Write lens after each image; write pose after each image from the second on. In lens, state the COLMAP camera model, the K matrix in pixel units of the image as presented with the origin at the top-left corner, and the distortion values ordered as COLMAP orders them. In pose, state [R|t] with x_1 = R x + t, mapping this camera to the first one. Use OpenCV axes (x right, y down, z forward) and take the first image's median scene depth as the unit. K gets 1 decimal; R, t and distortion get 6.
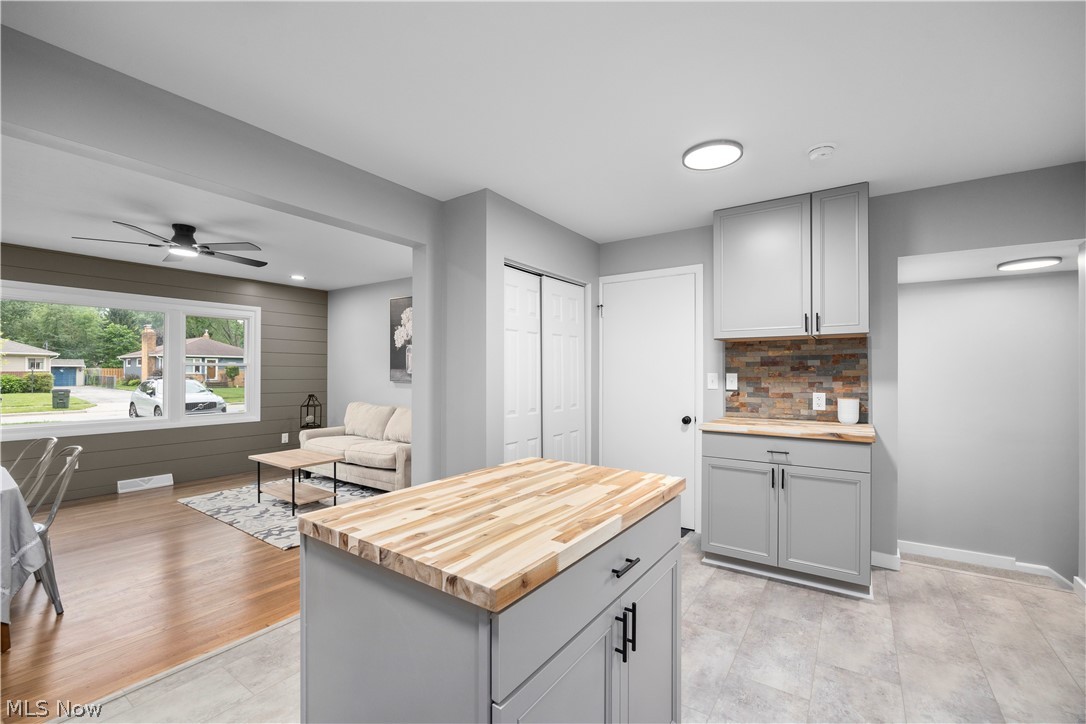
lens RADIAL K [[459.4, 0, 539.5], [0, 459.4, 366.7], [0, 0, 1]] dist [-0.010827, 0.000113]
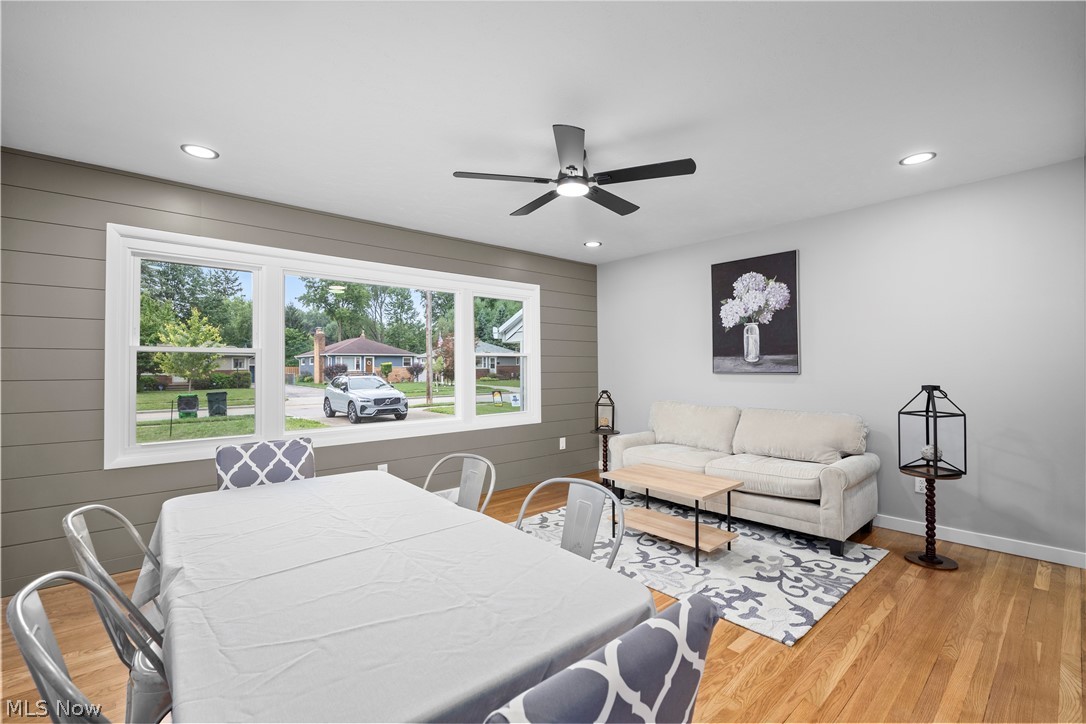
lens RADIAL K [[470.0, 0, 543.0], [0, 470.0, 362.0], [0, 0, 1]] dist [-0.022269, -0.000133]
pose [[0.970622, -0.014721, -0.240157, -0.415208], [0.015136, 0.999885, -0.000120, 0.009583], [0.240131, -0.003519, 0.970734, 0.183755]]
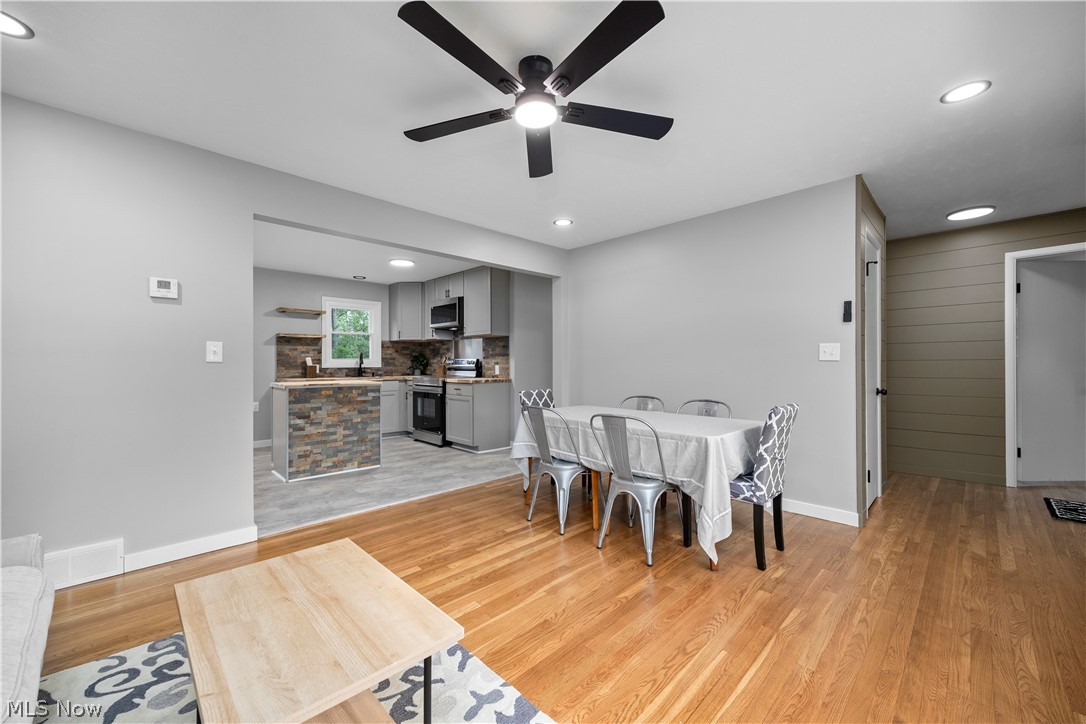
lens RADIAL K [[423.6, 0, 544.6], [0, 423.6, 365.1], [0, 0, 1]] dist [-0.000575, -0.000076]
pose [[-0.984889, -0.004085, 0.173137, -0.555697], [-0.006035, 0.999924, -0.010738, 0.034170], [-0.173080, -0.011620, -0.984839, 0.950628]]
